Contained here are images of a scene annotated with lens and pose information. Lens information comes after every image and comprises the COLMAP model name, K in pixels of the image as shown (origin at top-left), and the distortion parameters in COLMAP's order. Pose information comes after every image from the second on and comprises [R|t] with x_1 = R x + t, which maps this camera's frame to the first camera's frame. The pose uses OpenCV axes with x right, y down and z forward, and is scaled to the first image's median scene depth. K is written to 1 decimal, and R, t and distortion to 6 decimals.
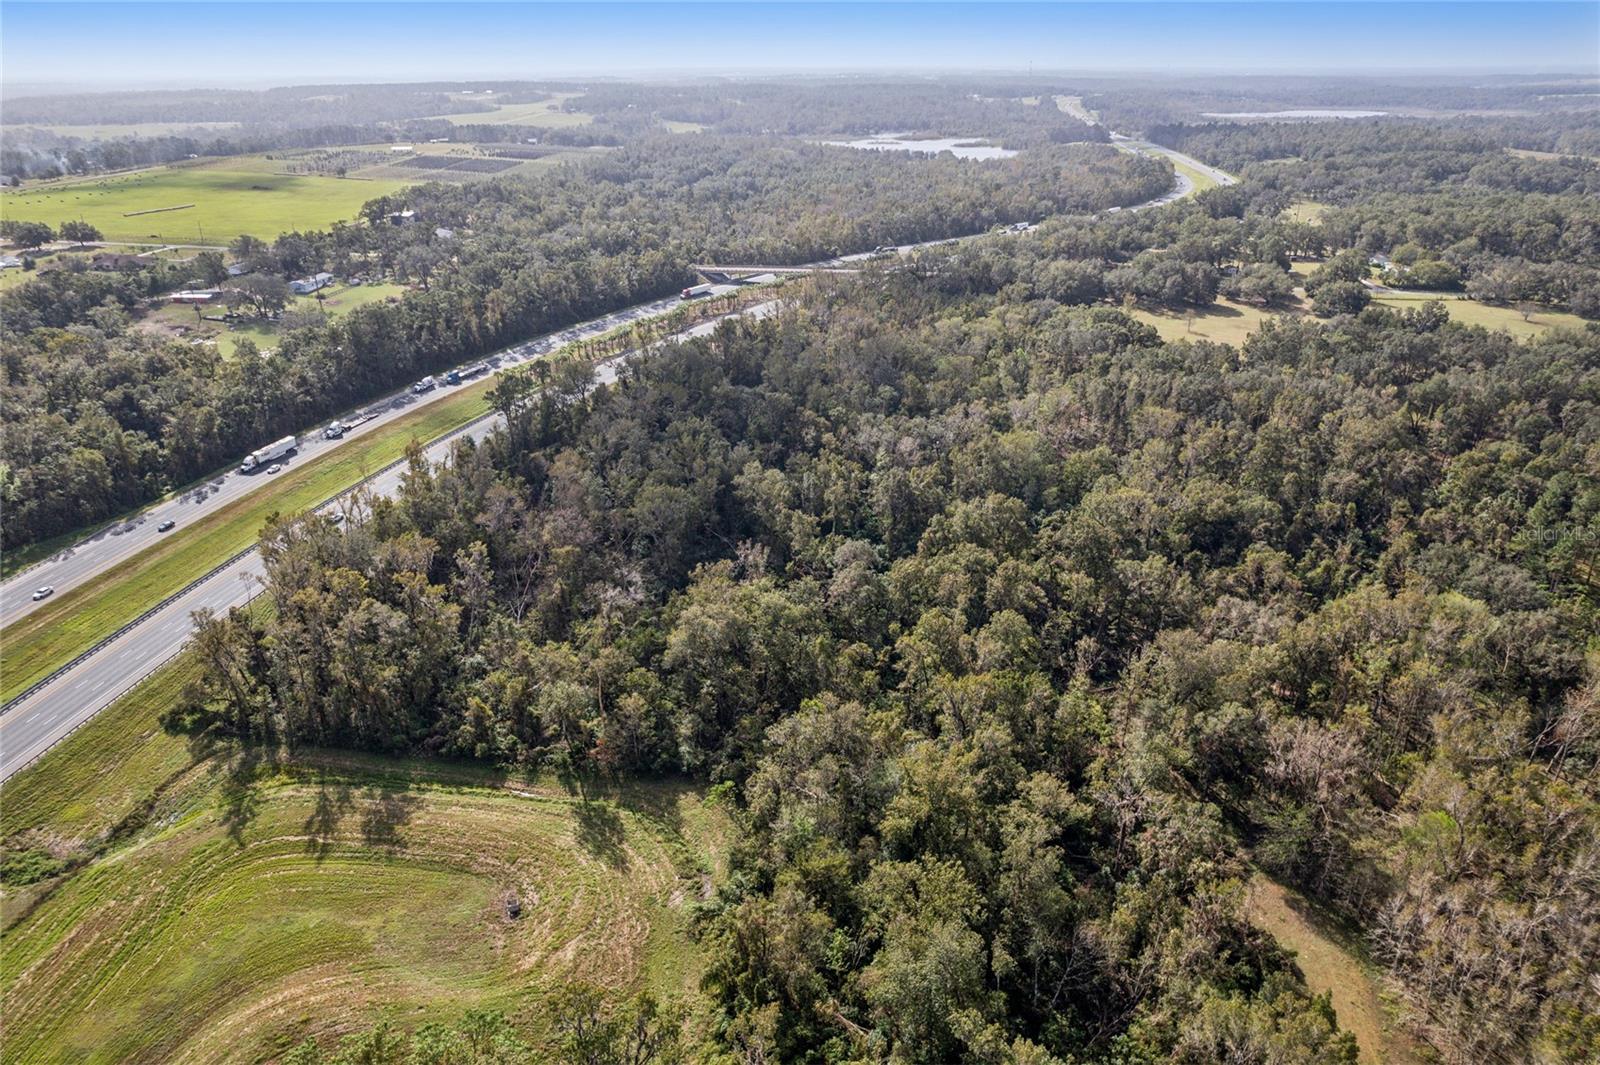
lens RADIAL K [[992.0, 0, 811.1], [0, 992.0, 524.2], [0, 0, 1]] dist [-0.081266, 0.070824]
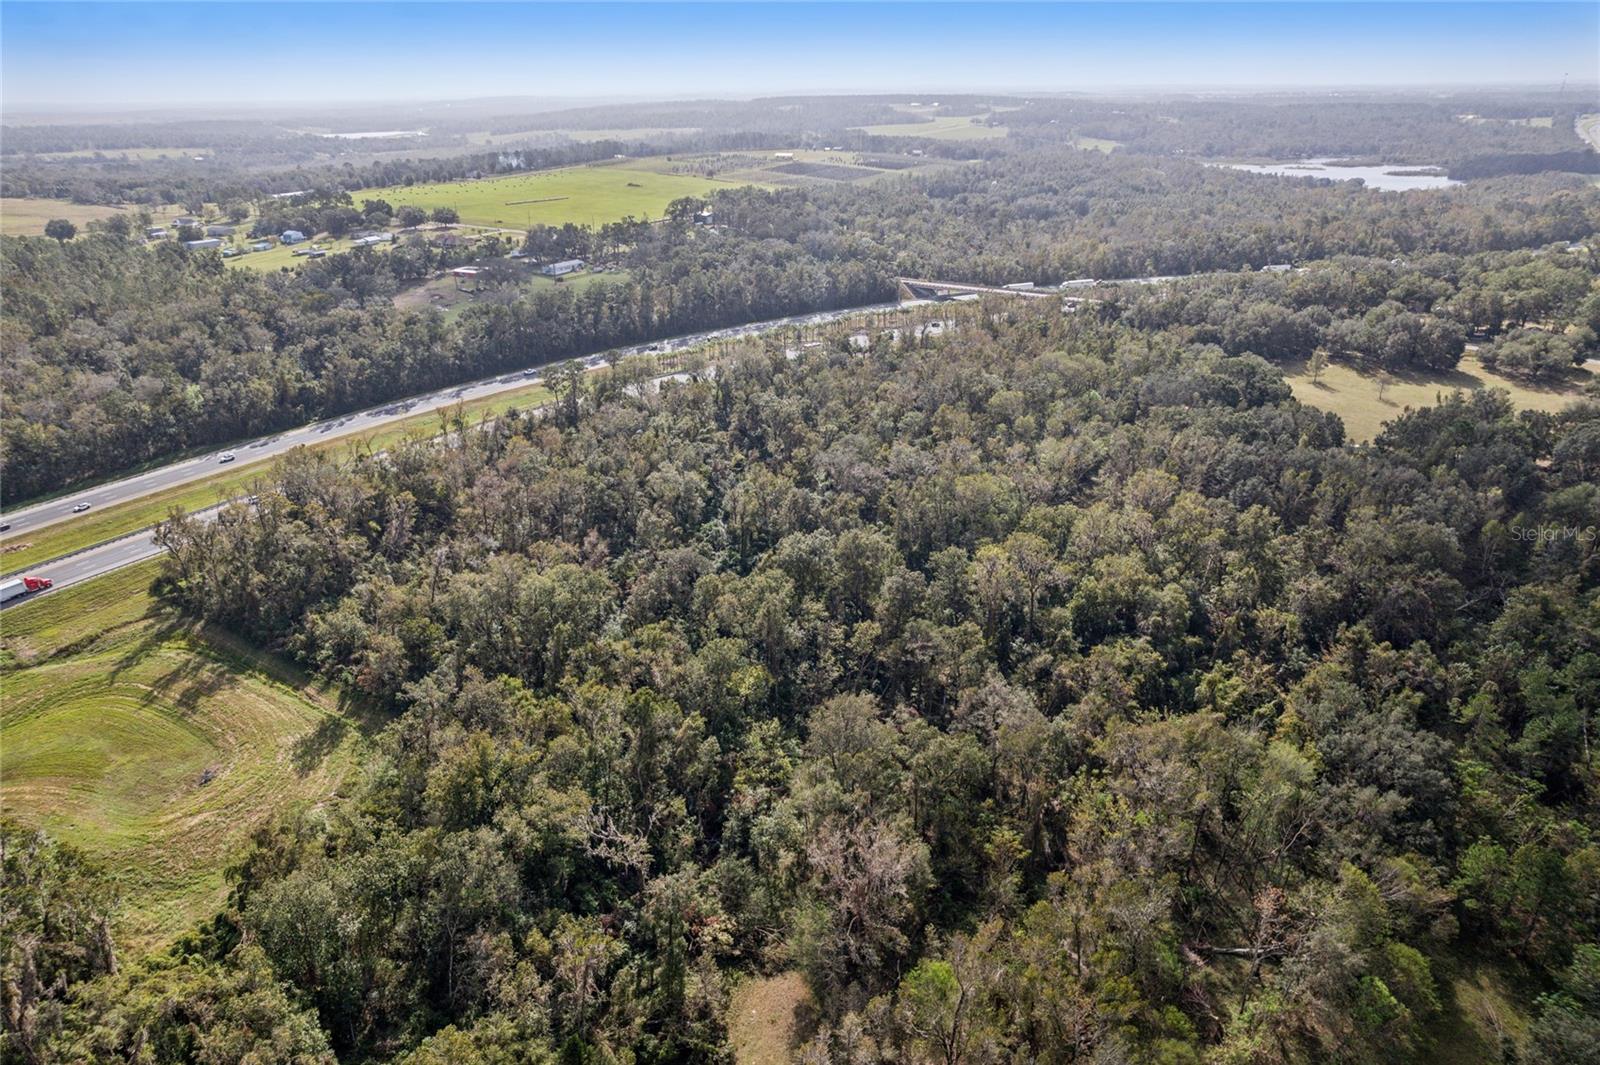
lens RADIAL K [[992.0, 0, 811.1], [0, 992.0, 524.2], [0, 0, 1]] dist [-0.081266, 0.070824]
pose [[0.908510, 0.166577, -0.383226, 0.223472], [-0.171479, 0.984951, 0.021606, -0.020838], [0.381058, 0.046086, 0.923402, 0.044019]]
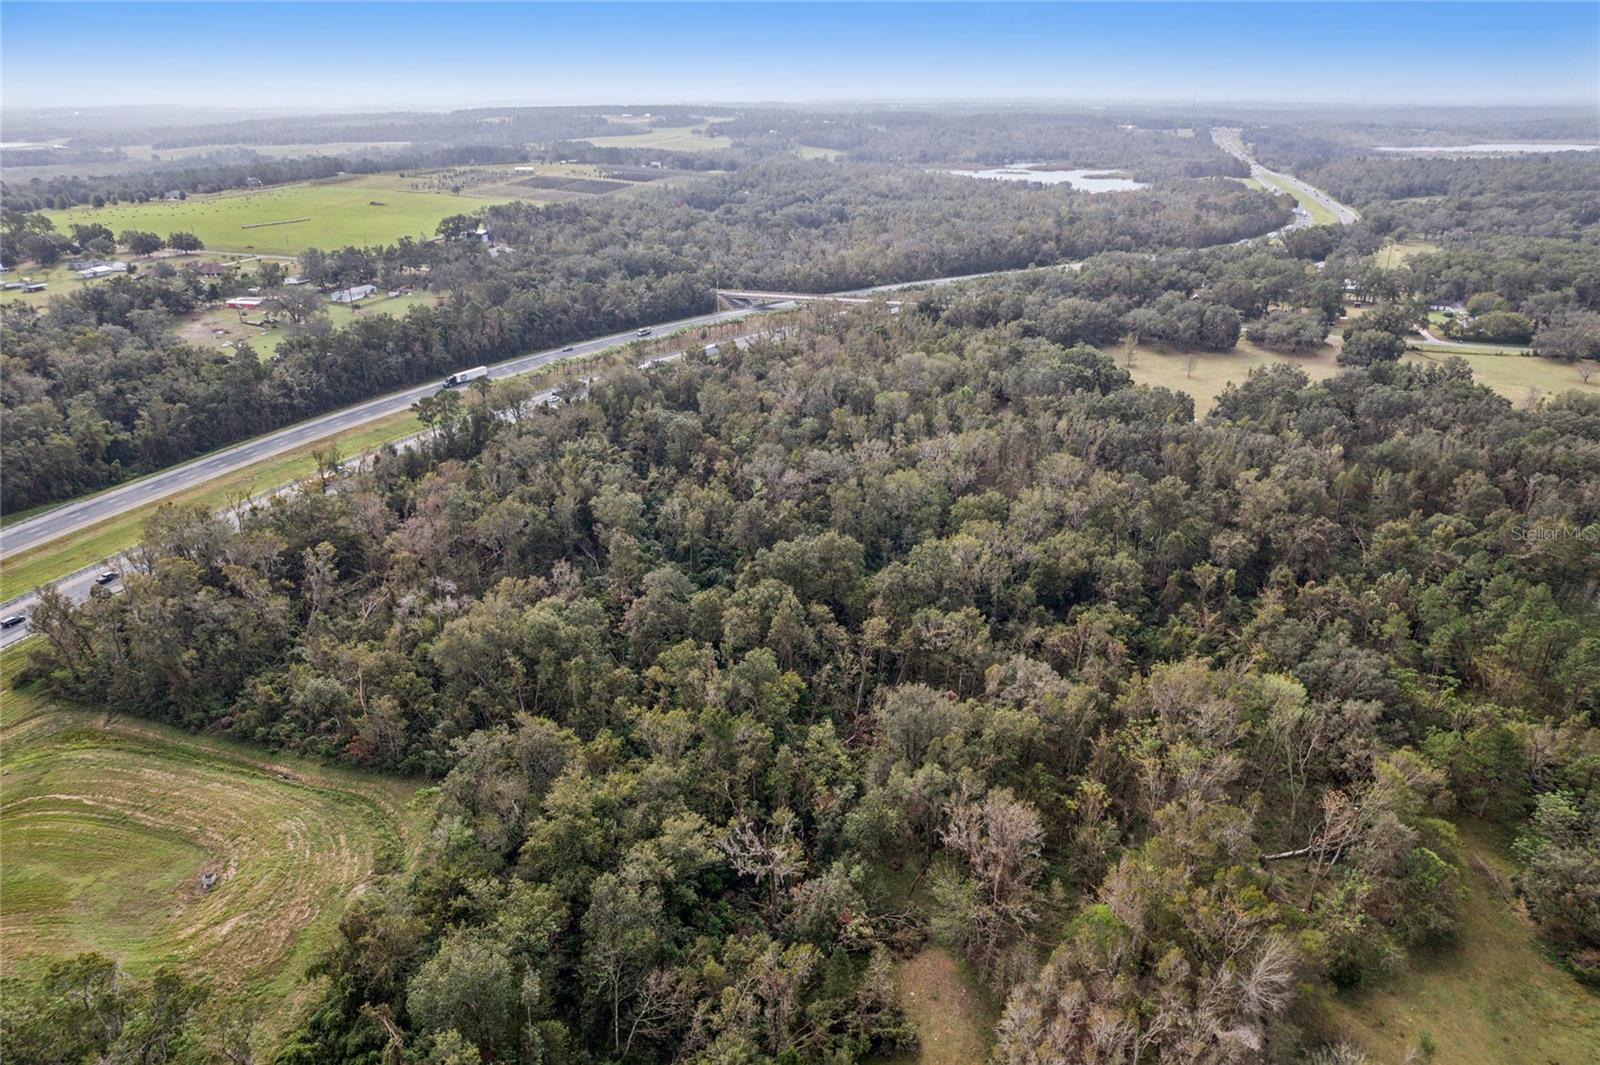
lens RADIAL K [[996.9, 0, 800.0], [0, 996.9, 532.5], [0, 0, 1]] dist [-0.084421, 0.076475]
pose [[0.986658, 0.070059, -0.146965, 0.132175], [-0.072662, 0.997279, -0.012407, -0.006702], [0.145696, 0.022920, 0.989064, 0.007387]]
